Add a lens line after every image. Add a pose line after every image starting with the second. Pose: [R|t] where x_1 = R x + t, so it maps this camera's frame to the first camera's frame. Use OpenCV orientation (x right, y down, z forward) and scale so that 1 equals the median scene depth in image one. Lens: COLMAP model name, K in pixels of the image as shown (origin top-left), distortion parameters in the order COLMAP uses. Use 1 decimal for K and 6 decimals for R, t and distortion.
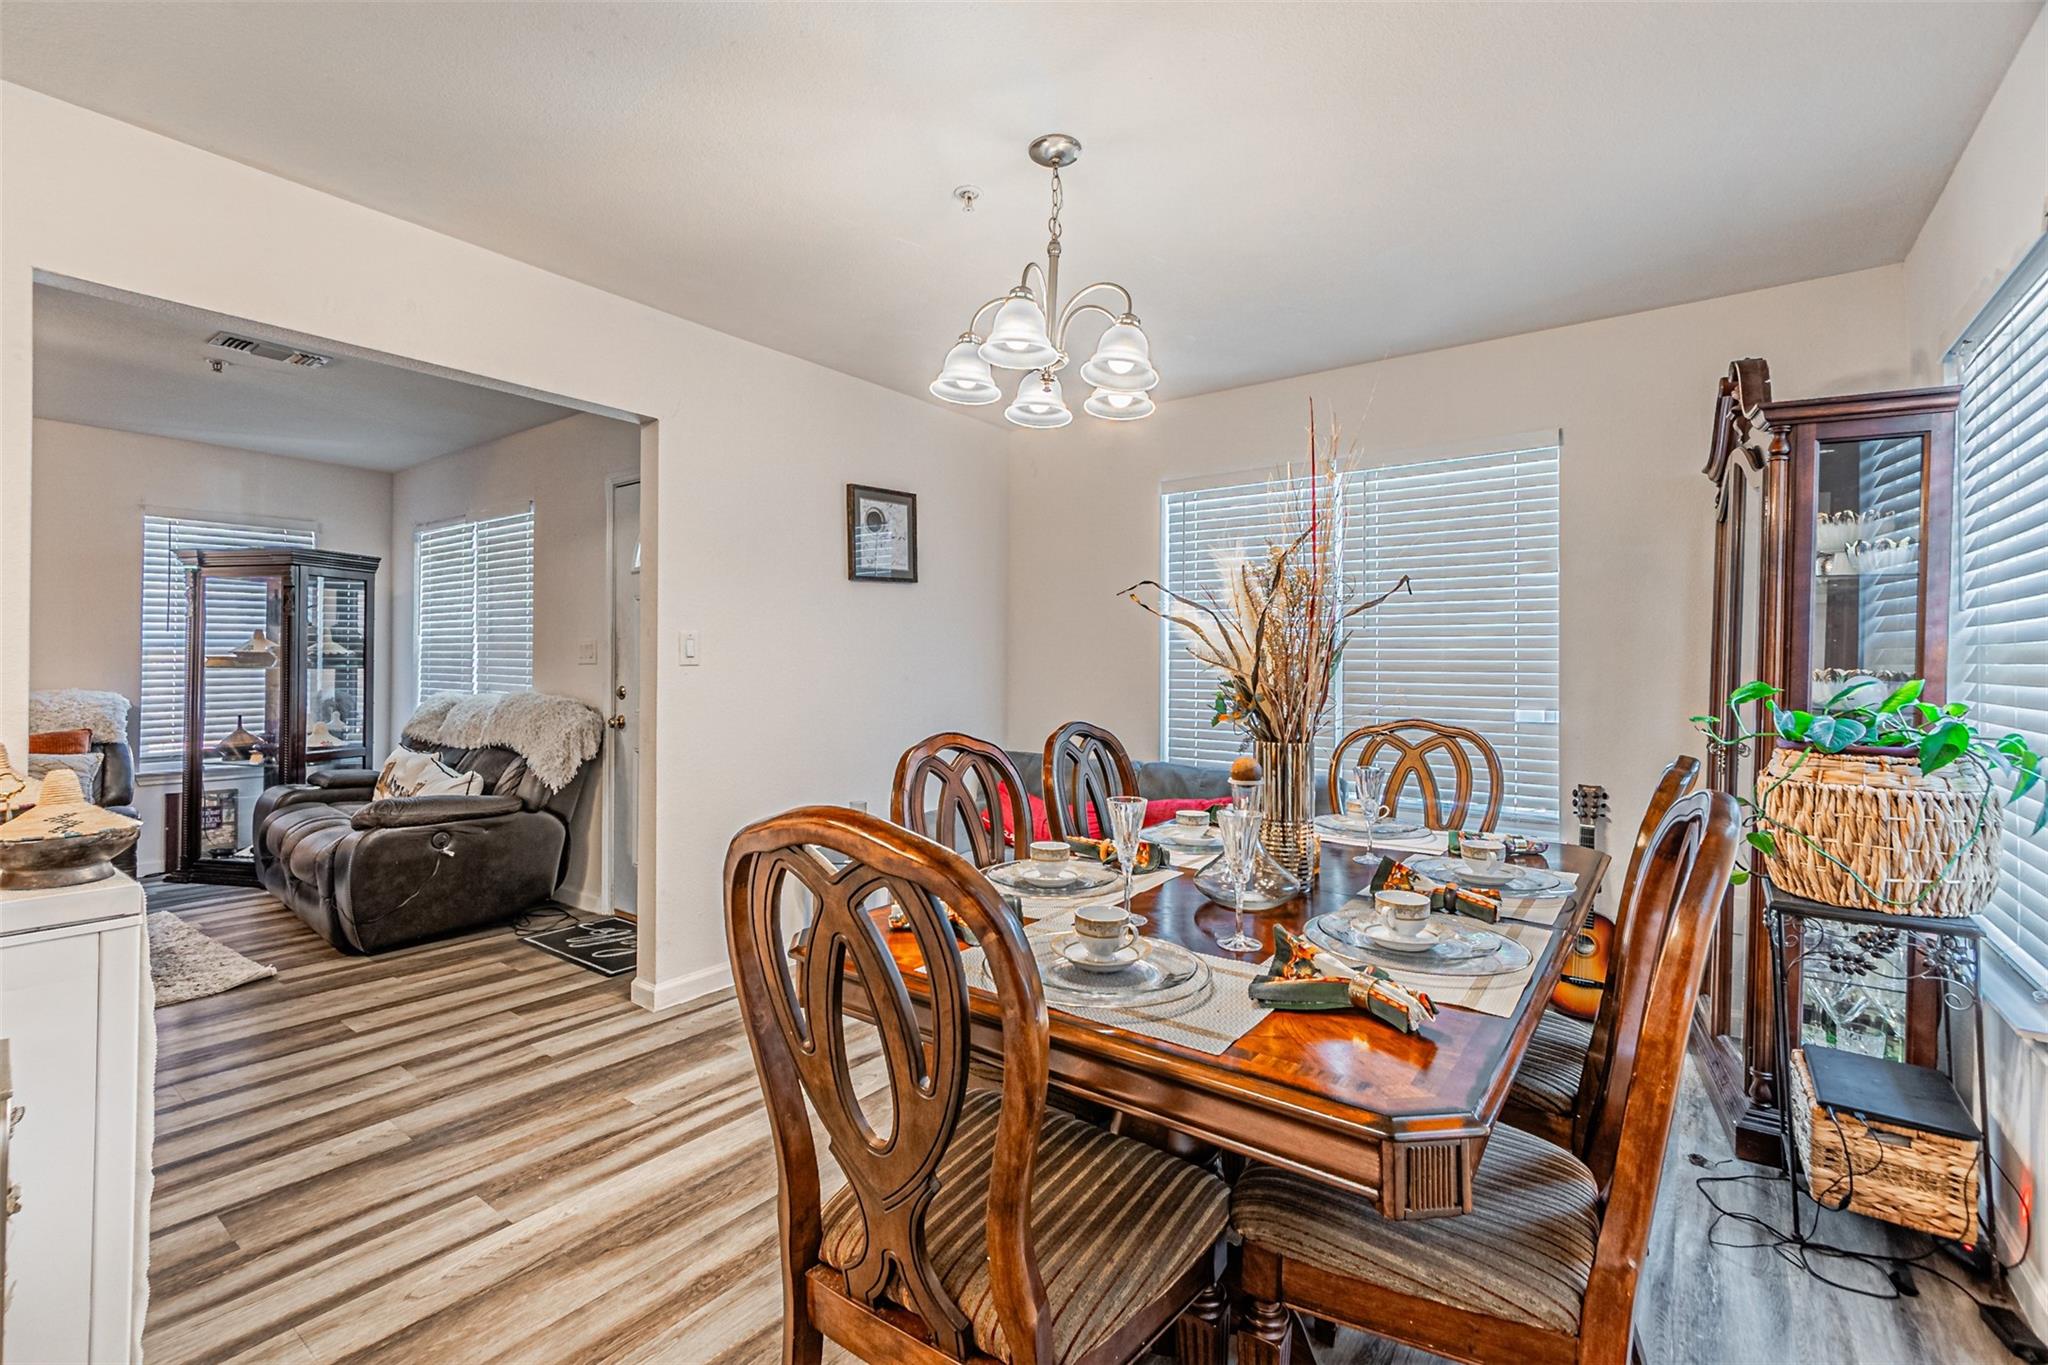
lens RADIAL K [[886.9, 0, 1024.0], [0, 886.9, 682.5], [0, 0, 1]] dist [0.000471, -0.000003]
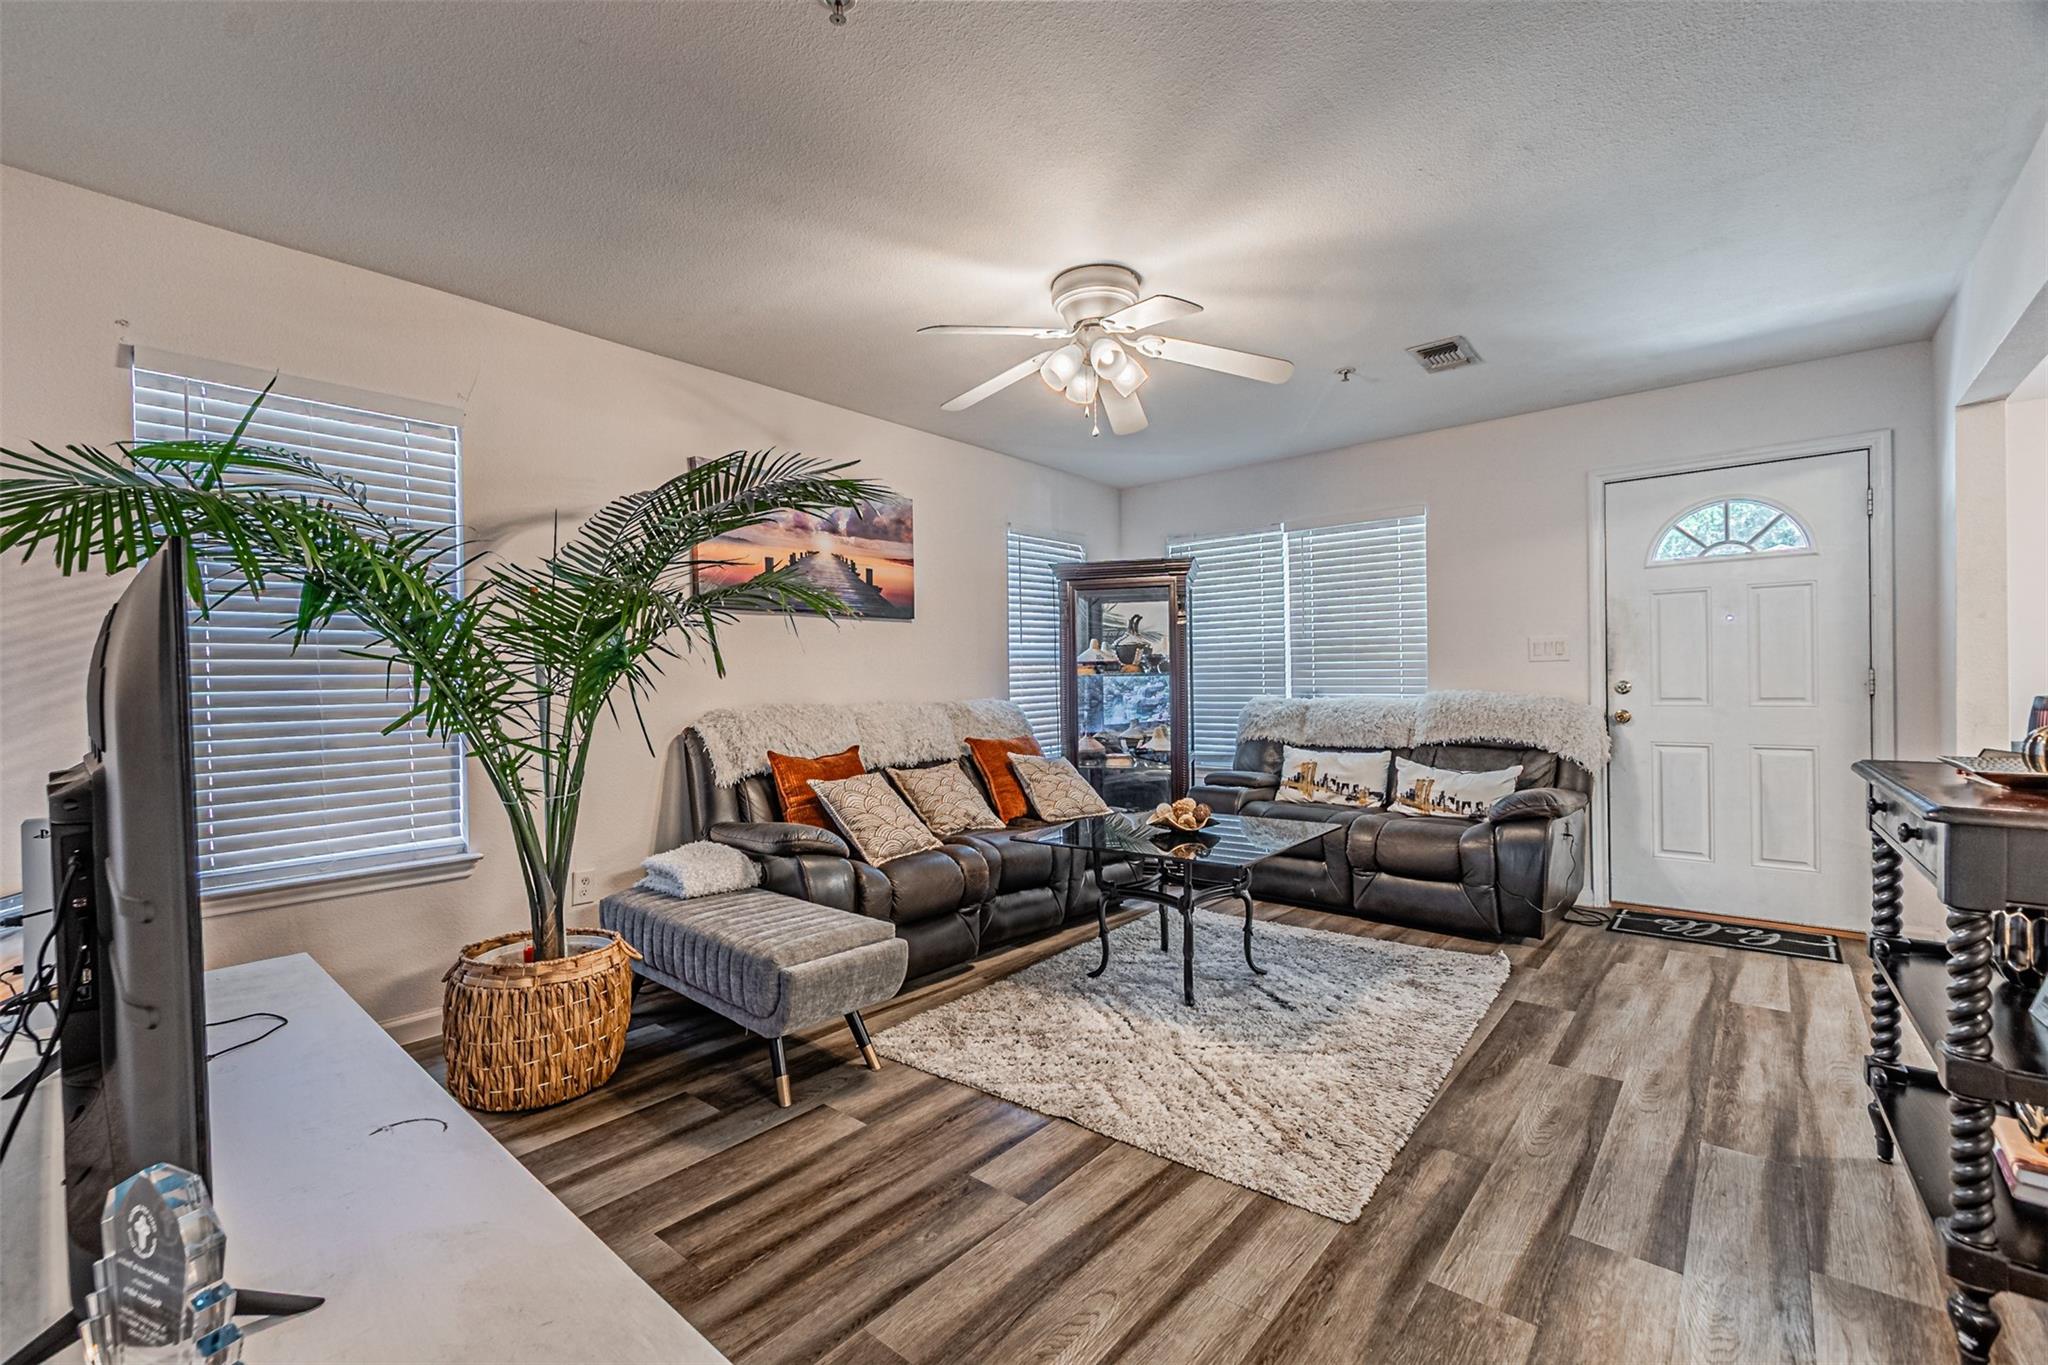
lens RADIAL K [[886.9, 0, 1024.0], [0, 886.9, 682.5], [0, 0, 1]] dist [0.000471, -0.000003]
pose [[0.997982, -0.020668, -0.060038, -1.206577], [0.019429, 0.999588, -0.021135, 0.017001], [0.060450, 0.019926, 0.997972, -0.058729]]
